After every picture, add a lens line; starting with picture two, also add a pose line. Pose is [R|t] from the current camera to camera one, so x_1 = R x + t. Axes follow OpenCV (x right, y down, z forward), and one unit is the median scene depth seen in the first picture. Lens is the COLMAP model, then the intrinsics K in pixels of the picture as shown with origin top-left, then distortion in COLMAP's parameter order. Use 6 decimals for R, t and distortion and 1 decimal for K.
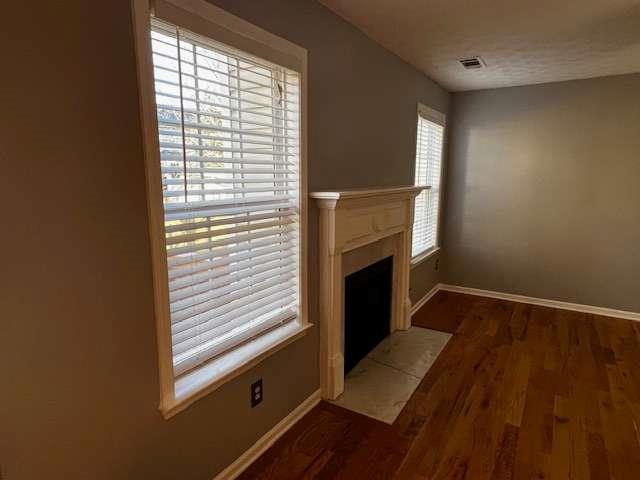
lens RADIAL K [[379.5, 0, 320.0], [0, 379.5, 240.0], [0, 0, 1]] dist [-0.001318, -0.001051]
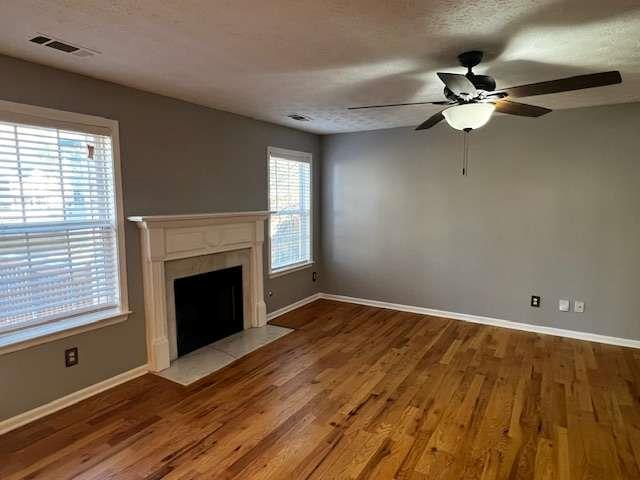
lens RADIAL K [[379.5, 0, 320.0], [0, 379.5, 240.0], [0, 0, 1]] dist [-0.001318, -0.001051]
pose [[0.999909, -0.005500, 0.012334, 0.569615], [0.006259, 0.998038, -0.062303, 0.045504], [-0.011967, 0.062374, 0.997981, -0.348416]]
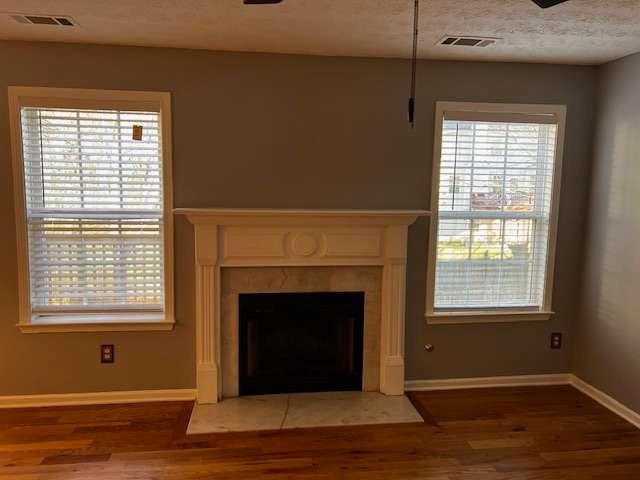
lens RADIAL K [[486.9, 0, 330.6], [0, 486.9, 240.0], [0, 0, 1]] dist [0.011751, -0.000503]
pose [[0.639987, 0.097180, -0.762216, 1.219440], [-0.146078, 0.989267, 0.003475, -0.085550], [0.754373, 0.109119, 0.647314, 0.330447]]
